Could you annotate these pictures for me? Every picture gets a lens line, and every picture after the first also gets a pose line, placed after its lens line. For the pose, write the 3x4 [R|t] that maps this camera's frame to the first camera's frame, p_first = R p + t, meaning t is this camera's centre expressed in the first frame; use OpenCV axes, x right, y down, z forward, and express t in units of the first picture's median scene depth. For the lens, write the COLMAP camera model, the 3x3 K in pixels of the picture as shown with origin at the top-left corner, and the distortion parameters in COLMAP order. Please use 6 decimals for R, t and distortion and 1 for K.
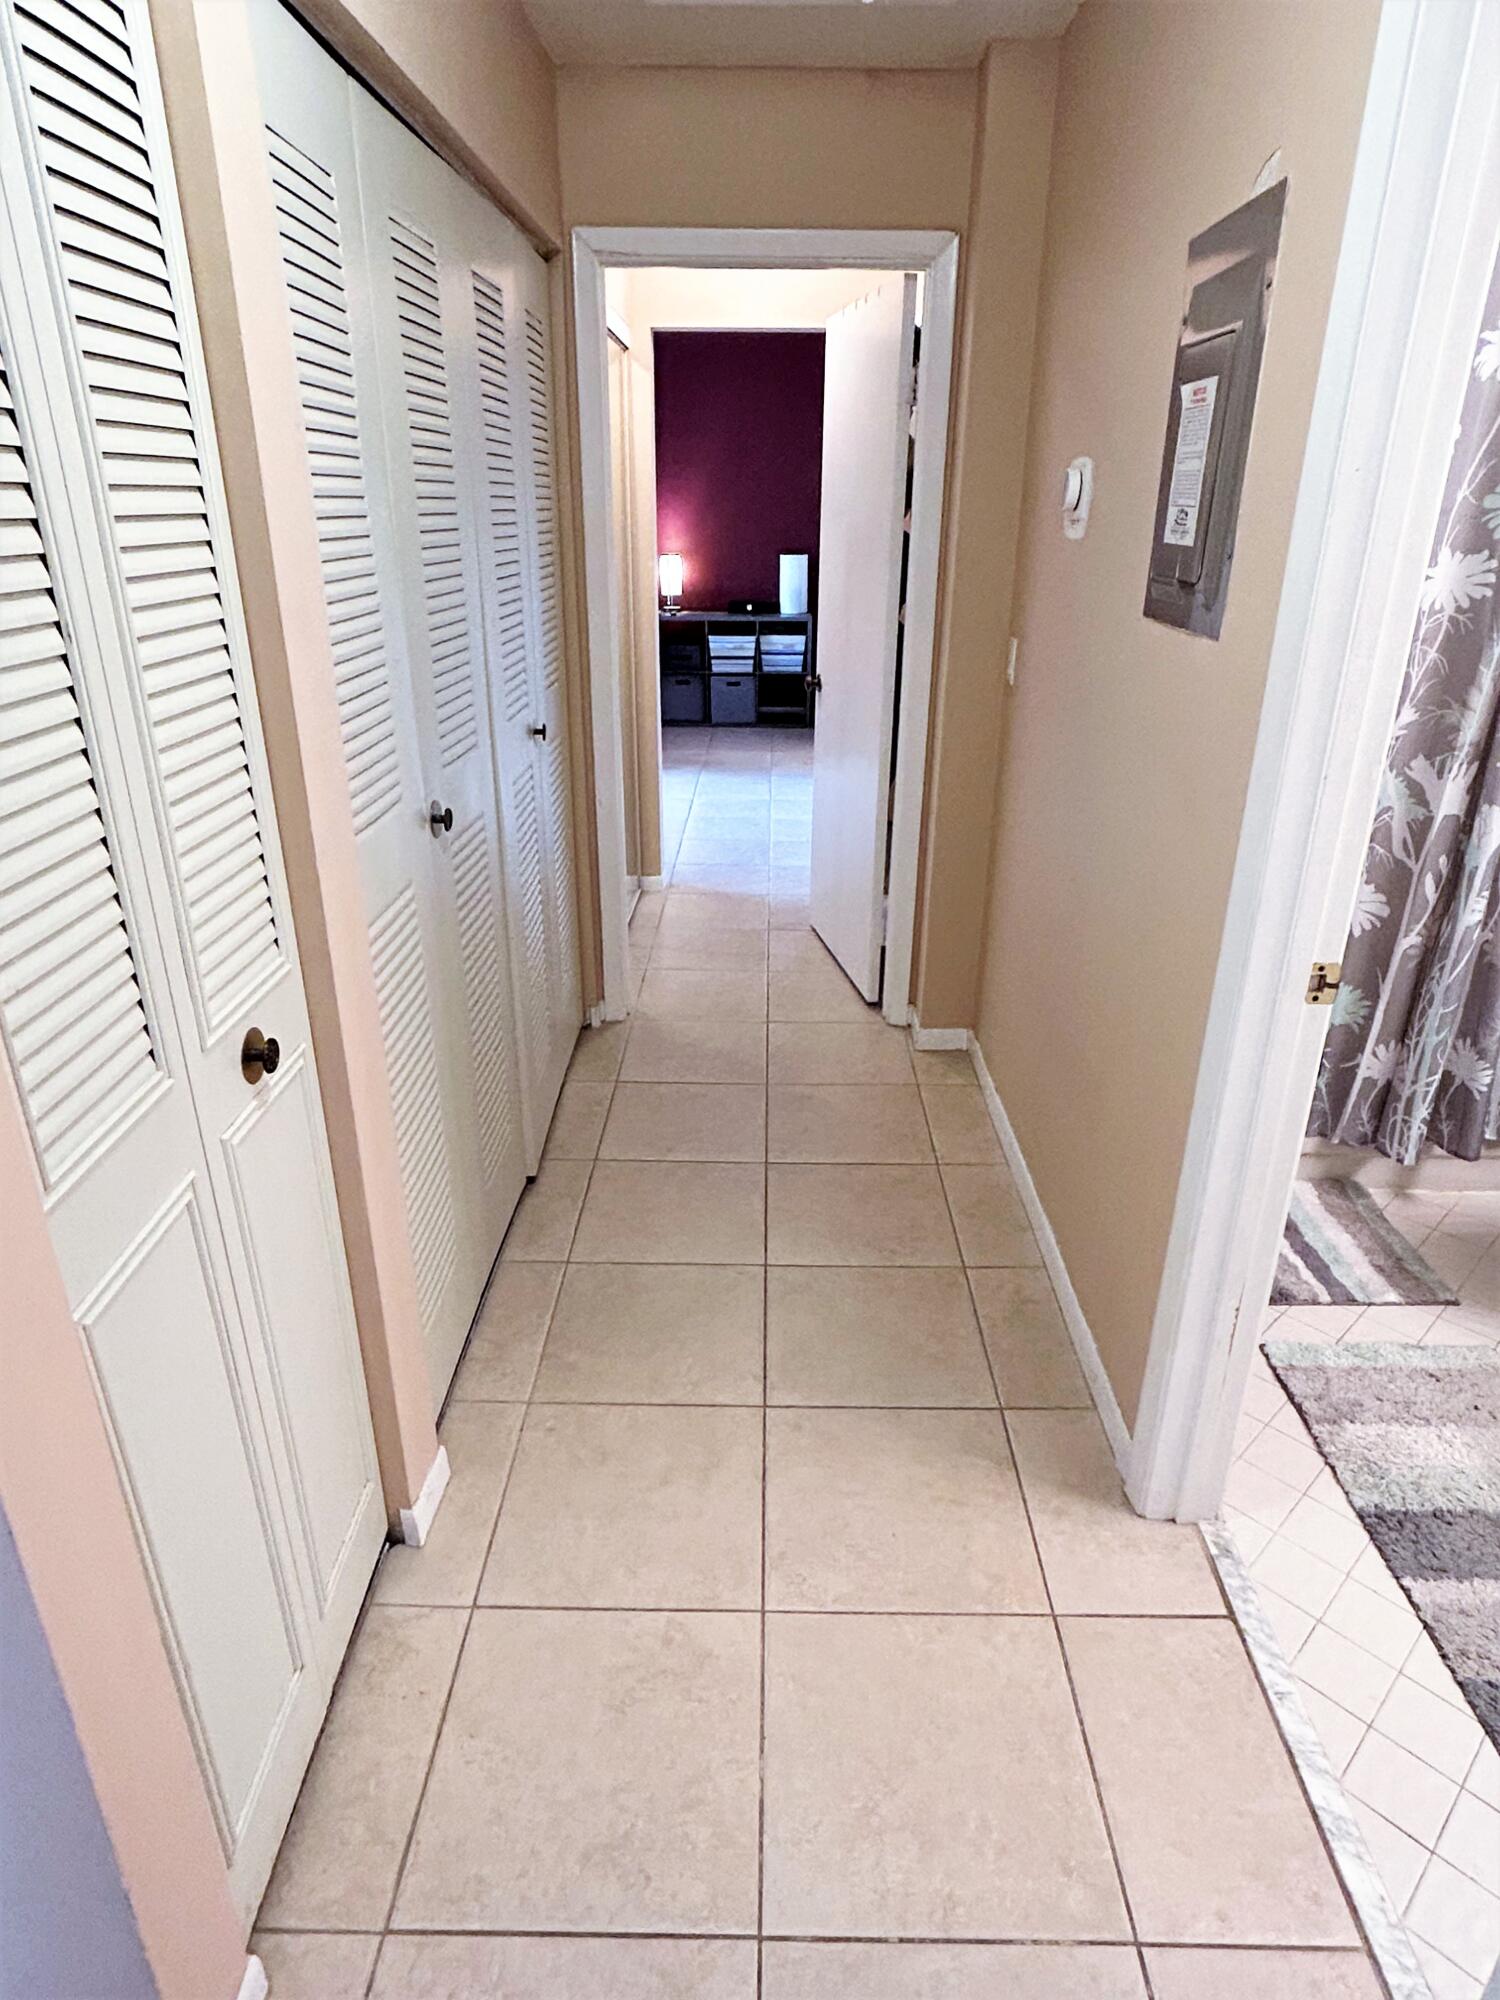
lens RADIAL K [[1162.4, 0, 756.3], [0, 1162.4, 1004.7], [0, 0, 1]] dist [-0.001462, -0.003638]
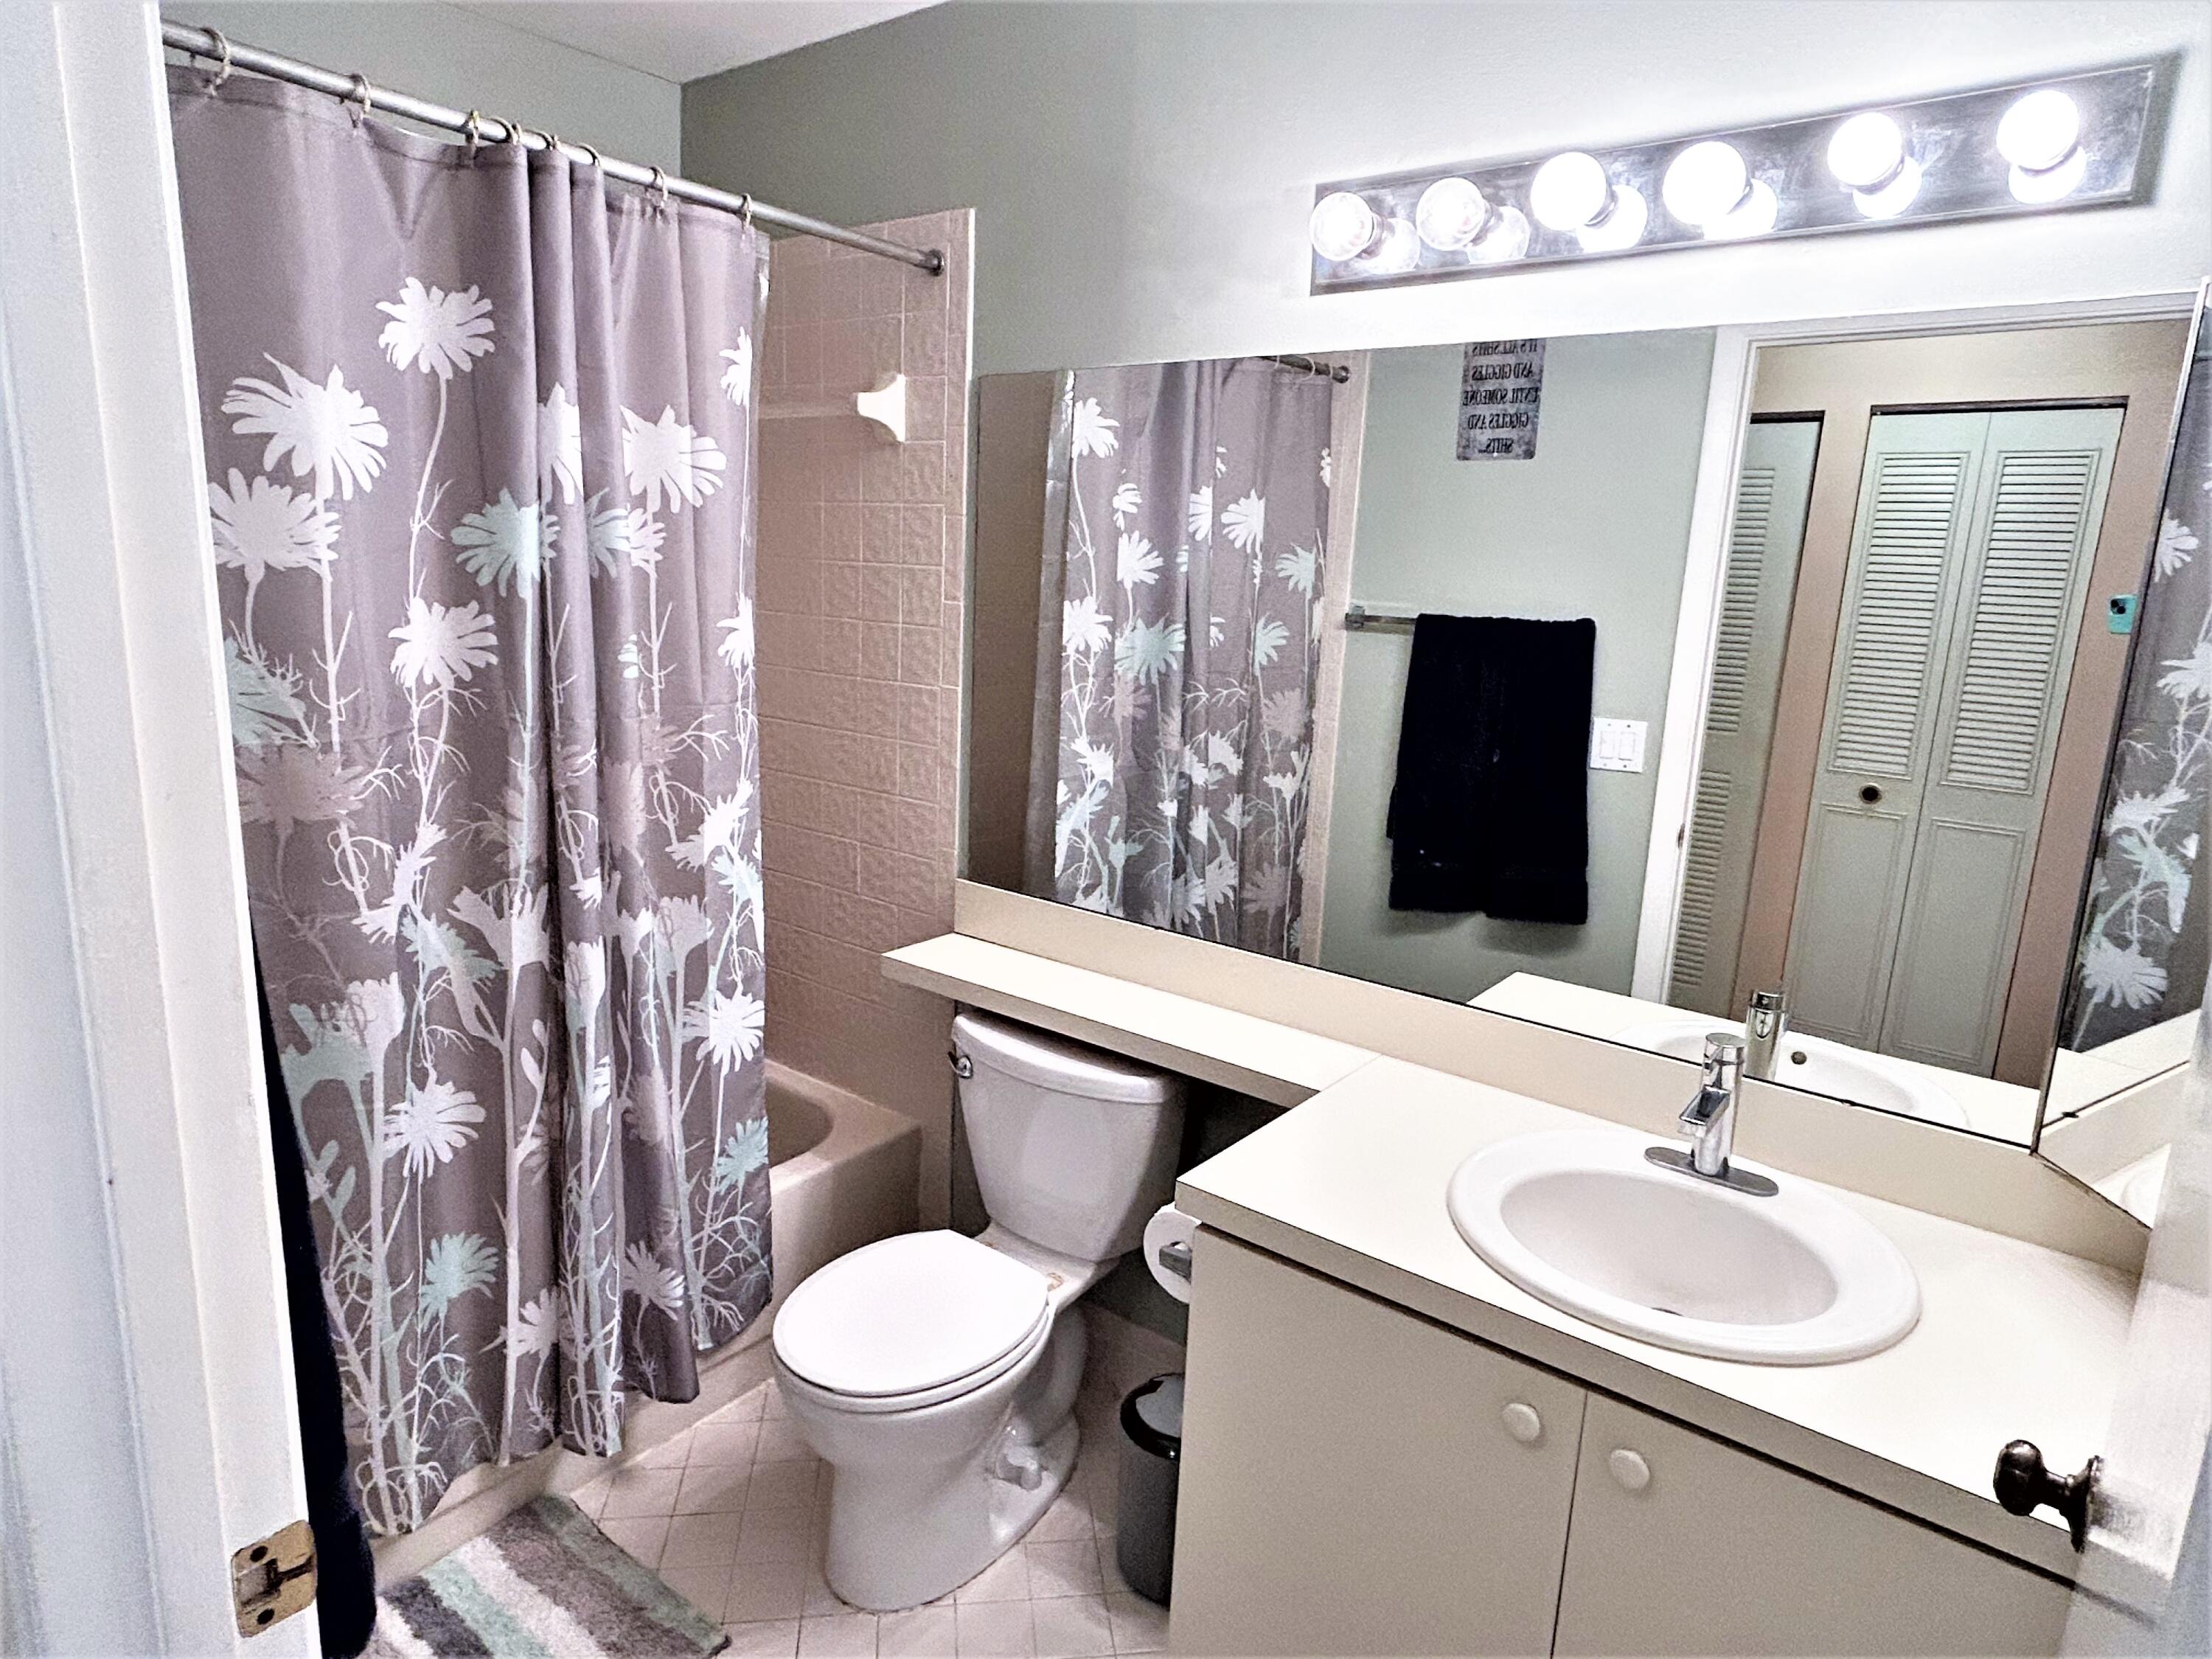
lens RADIAL K [[1285.6, 0, 1106.0], [0, 1285.6, 829.5], [0, 0, 1]] dist [-0.001462, -0.003638]
pose [[0.598096, -0.142398, 0.788673, 0.197826], [0.280828, 0.958931, -0.039830, -0.106415], [-0.750611, 0.245304, 0.613522, 0.236934]]
